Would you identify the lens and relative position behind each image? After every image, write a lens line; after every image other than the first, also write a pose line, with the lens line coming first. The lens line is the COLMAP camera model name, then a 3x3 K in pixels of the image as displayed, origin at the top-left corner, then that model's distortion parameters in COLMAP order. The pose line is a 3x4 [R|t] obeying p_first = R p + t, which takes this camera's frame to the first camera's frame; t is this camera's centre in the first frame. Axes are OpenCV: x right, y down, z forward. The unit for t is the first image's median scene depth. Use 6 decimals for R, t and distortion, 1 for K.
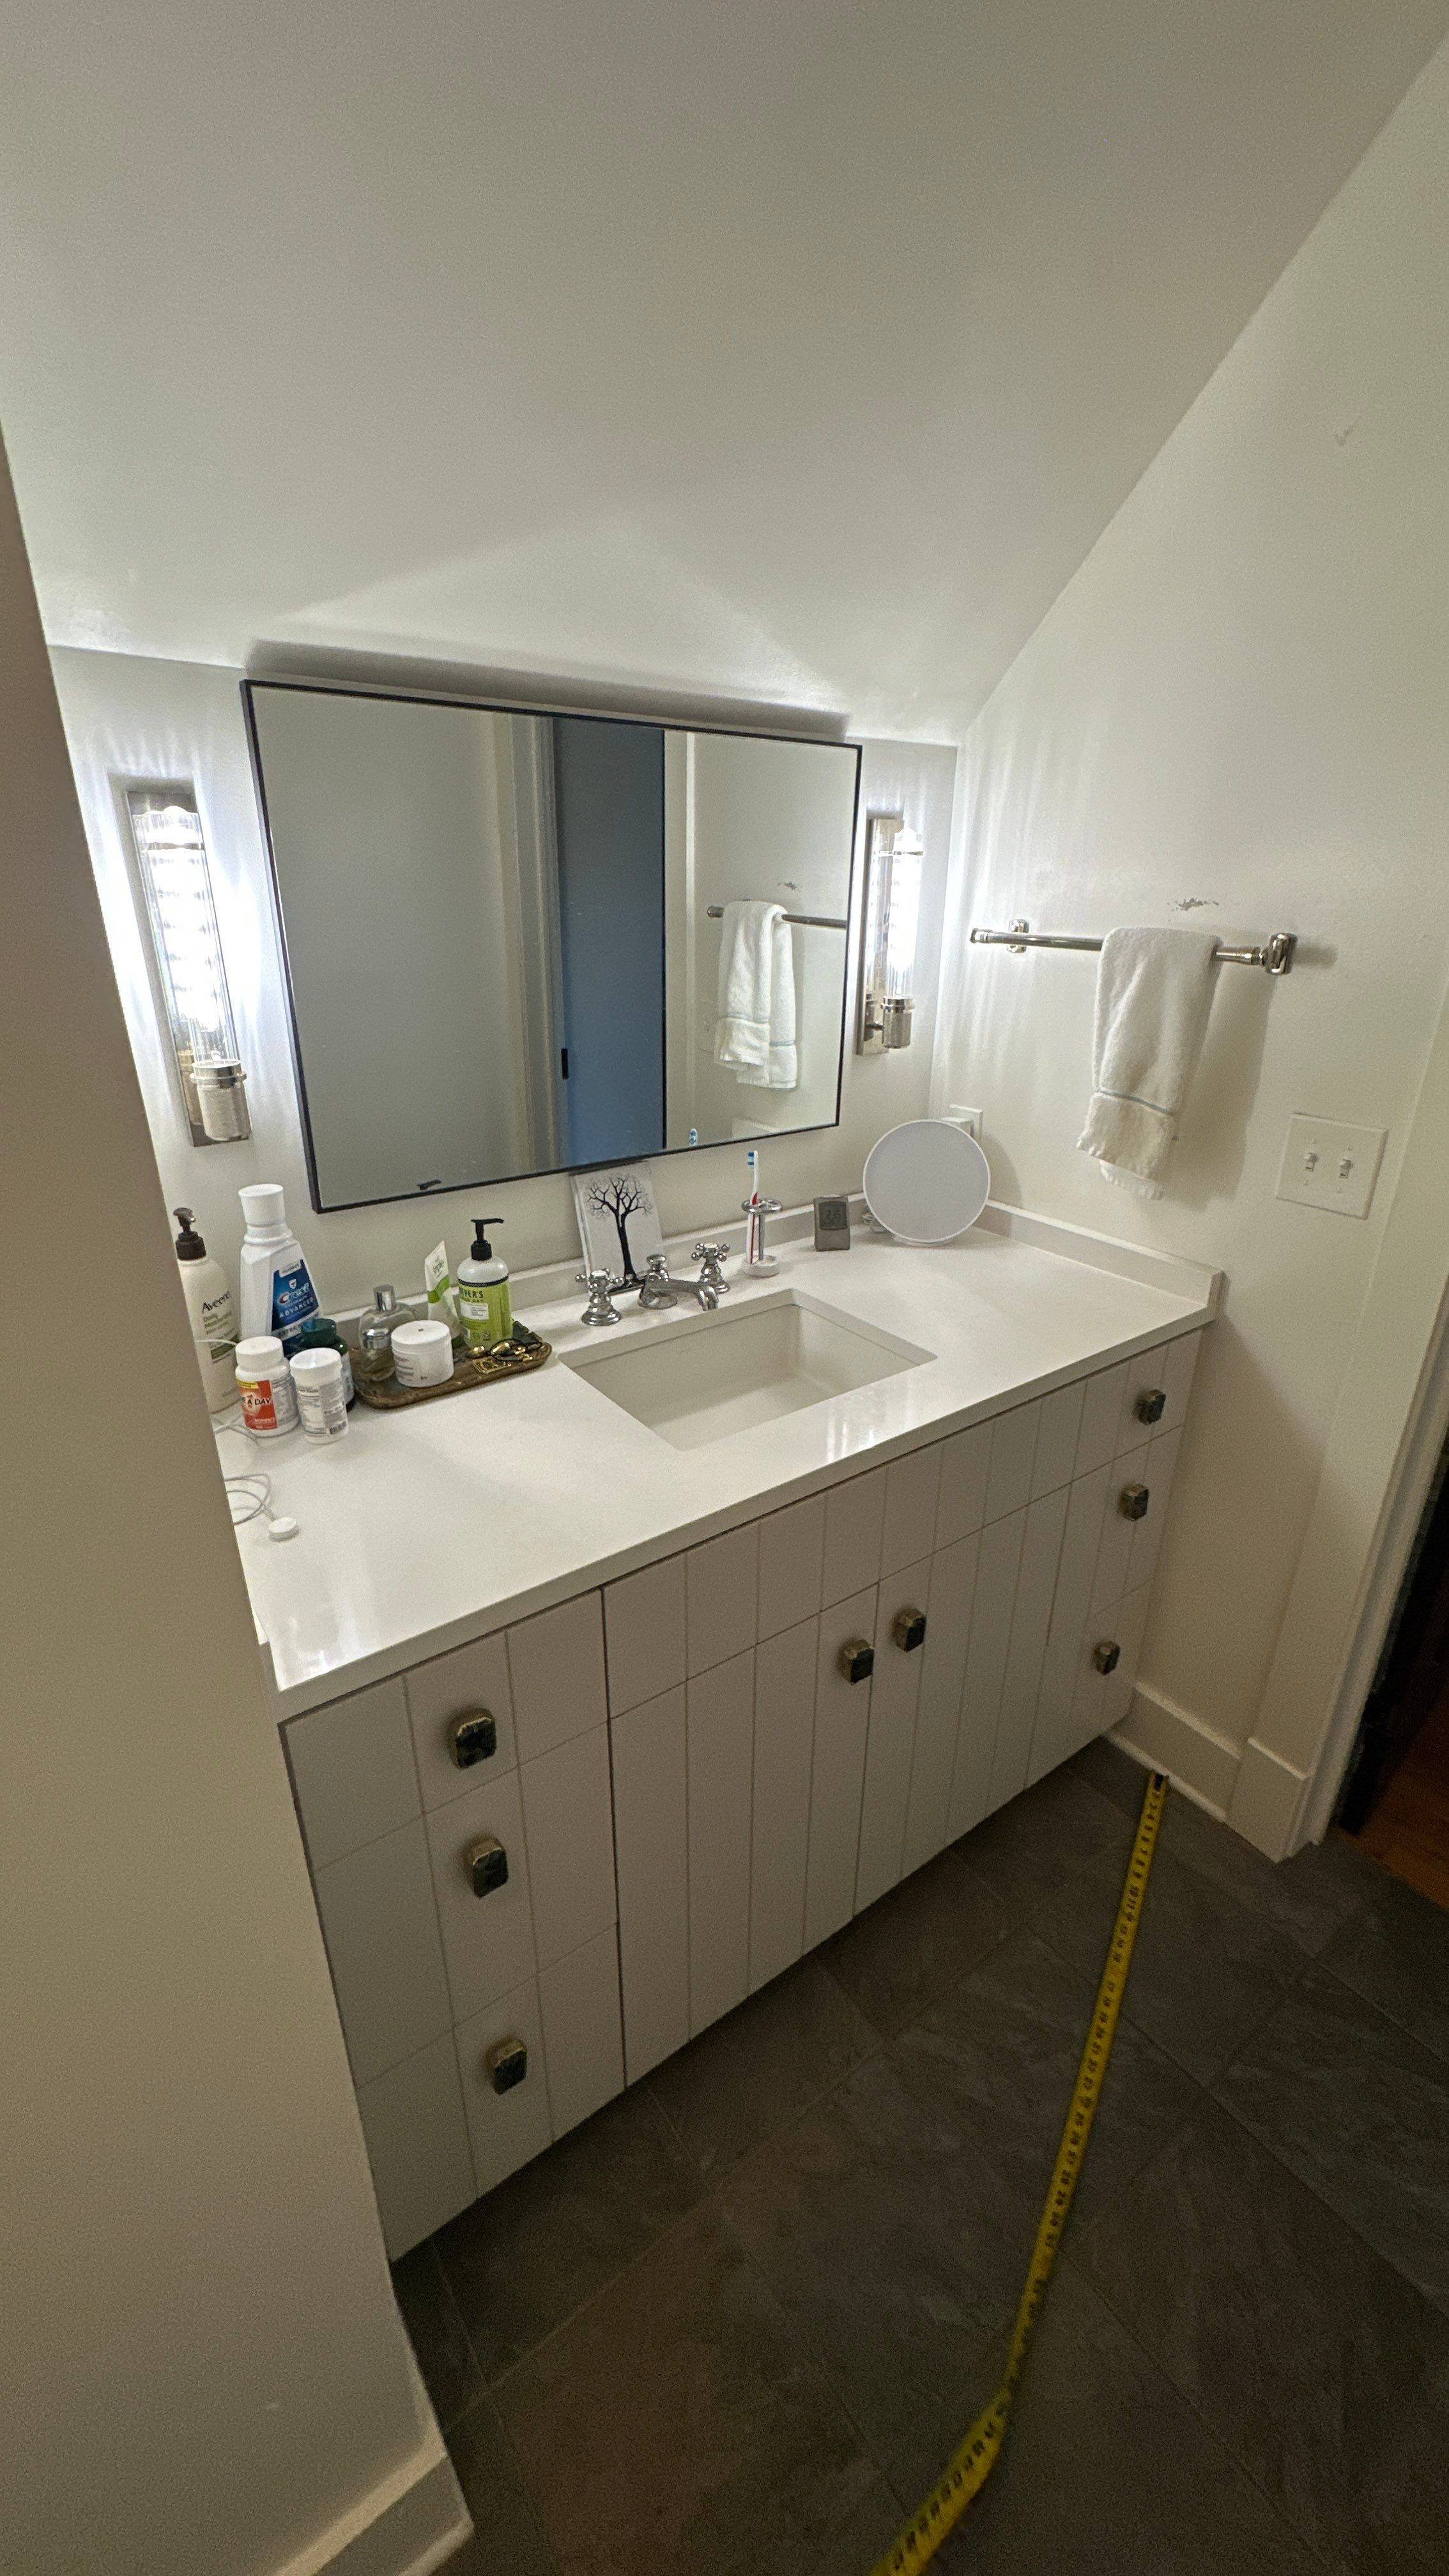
lens RADIAL K [[1031.6, 0, 711.3], [0, 1031.6, 1292.9], [0, 0, 1]] dist [-0.001099, 0.001135]
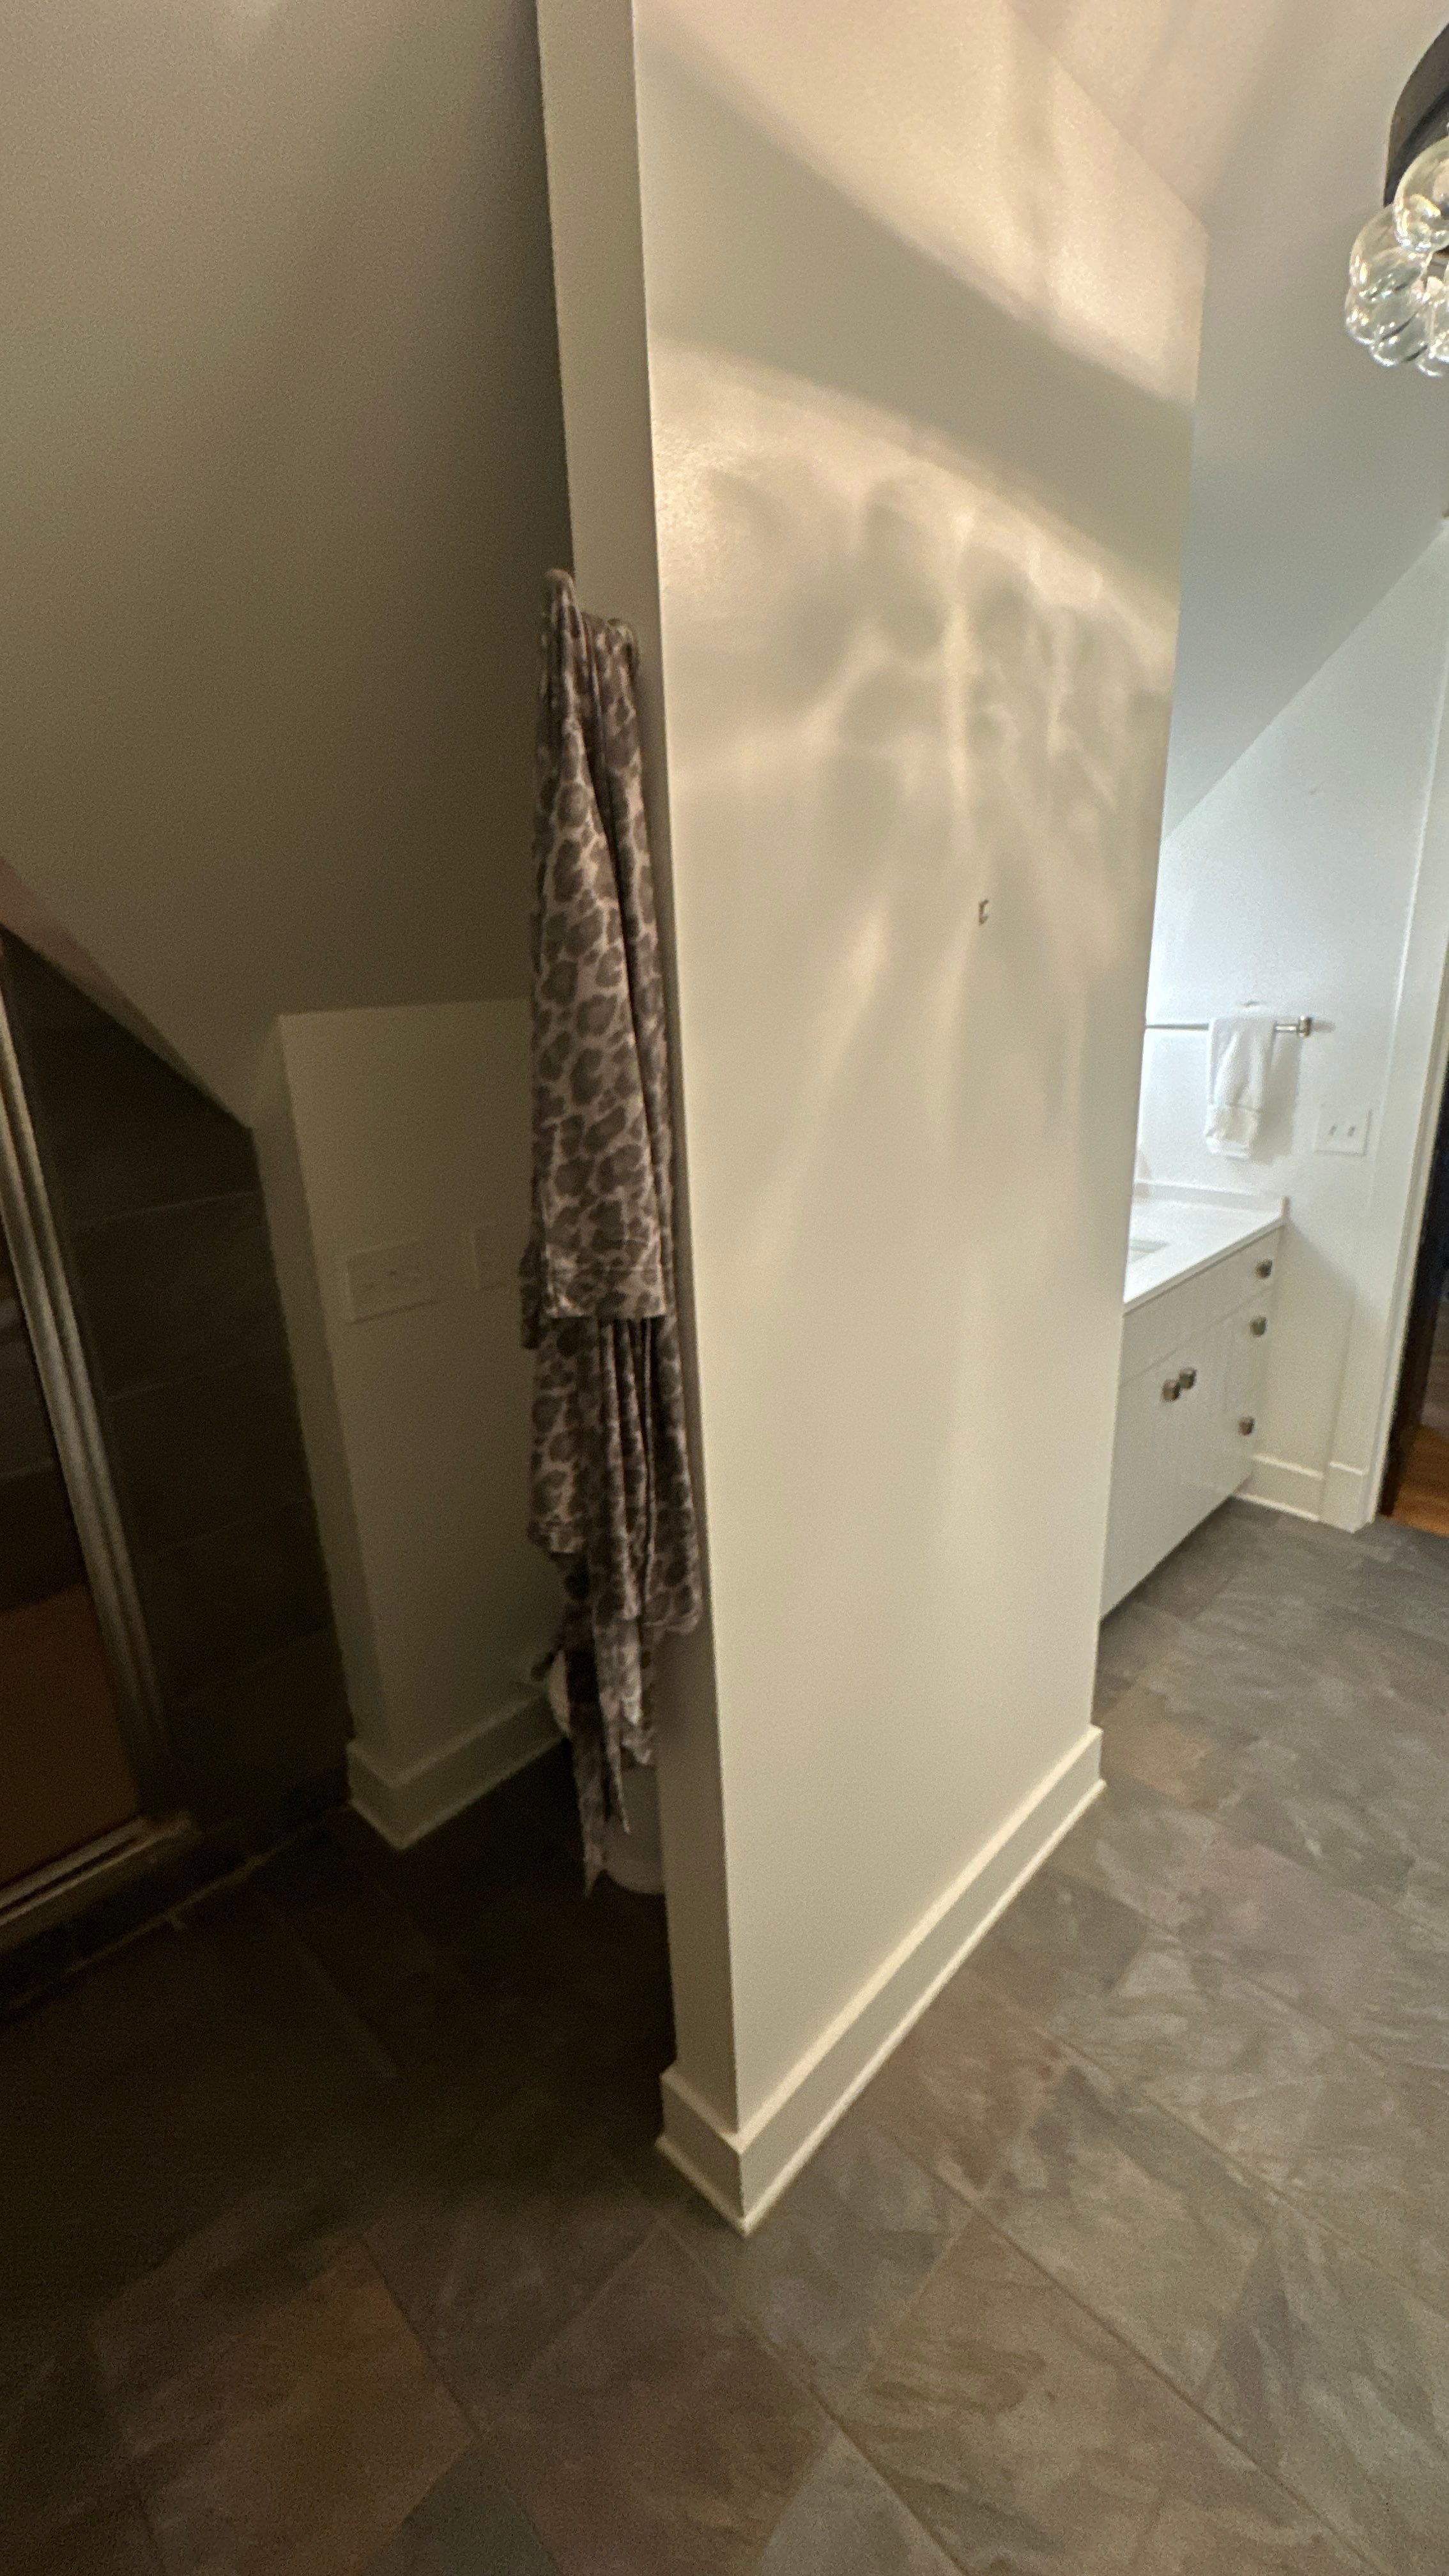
lens RADIAL K [[1031.6, 0, 722.1], [0, 1031.6, 1296.1], [0, 0, 1]] dist [-0.001099, 0.001135]
pose [[0.986459, -0.087839, 0.138505, -0.831542], [0.098752, 0.992358, -0.073983, 0.208983], [-0.130948, 0.086659, 0.987595, -0.723250]]
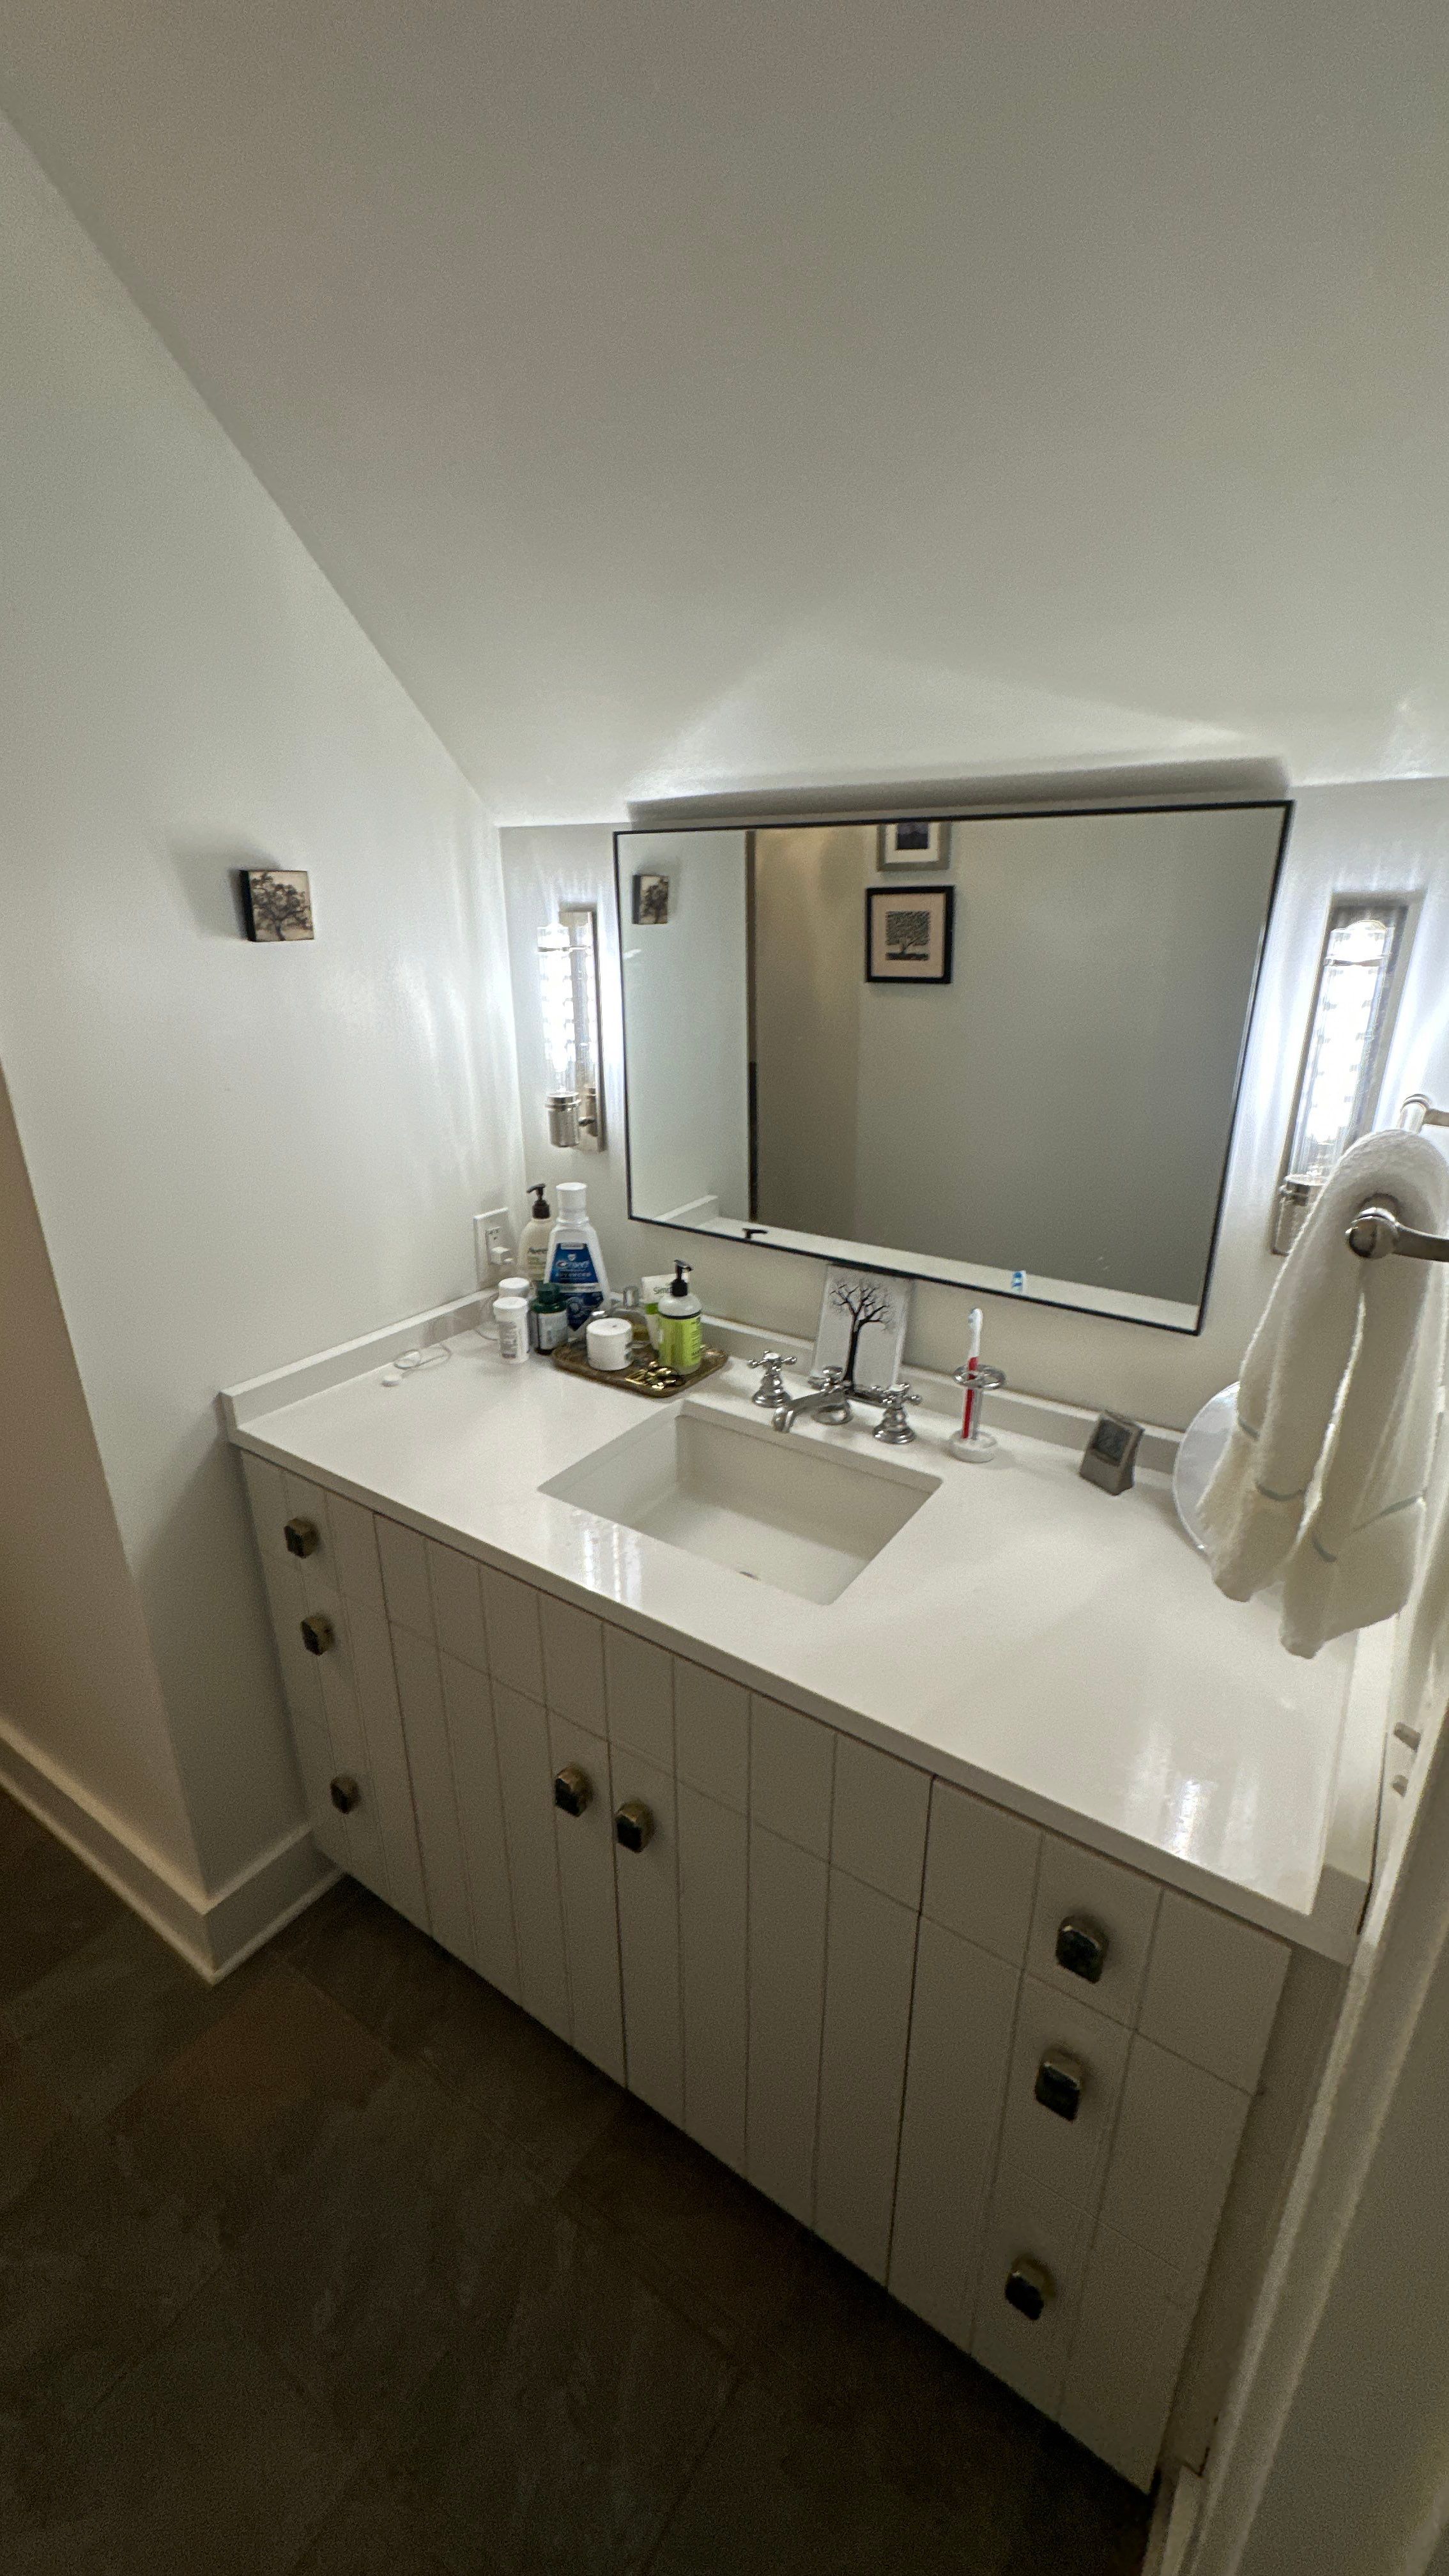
lens RADIAL K [[1031.6, 0, 731.6], [0, 1031.6, 1285.7], [0, 0, 1]] dist [-0.001099, 0.001135]
pose [[0.340391, 0.320818, -0.883861, 0.778018], [-0.347725, 0.916305, 0.198679, -0.278948], [0.873626, 0.239711, 0.423458, 0.531382]]
